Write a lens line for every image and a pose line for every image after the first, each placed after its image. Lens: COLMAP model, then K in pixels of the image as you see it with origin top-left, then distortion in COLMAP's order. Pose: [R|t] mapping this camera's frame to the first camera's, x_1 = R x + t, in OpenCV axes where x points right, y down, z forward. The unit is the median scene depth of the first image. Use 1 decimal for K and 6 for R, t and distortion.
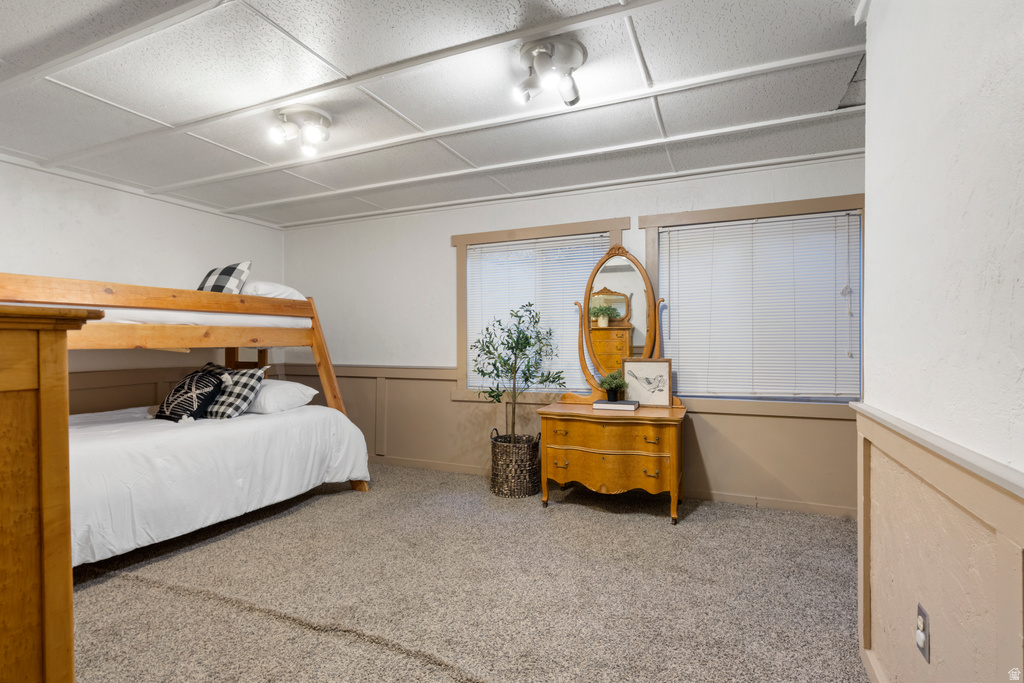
lens RADIAL K [[468.4, 0, 516.5], [0, 468.4, 342.8], [0, 0, 1]] dist [-0.005037, 0.000746]
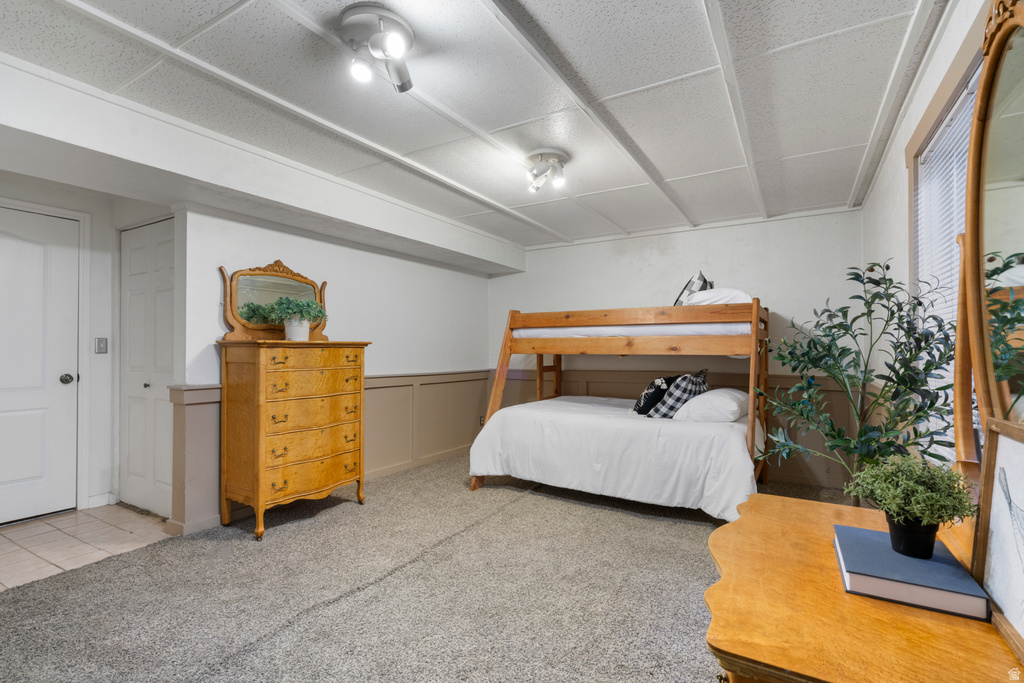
lens RADIAL K [[468.4, 0, 516.9], [0, 468.4, 345.6], [0, 0, 1]] dist [-0.005037, 0.000746]
pose [[-0.115588, -0.003515, -0.993291, 0.598679], [-0.004046, 0.999987, -0.003068, -0.008419], [0.993289, 0.003664, -0.115601, 0.885056]]
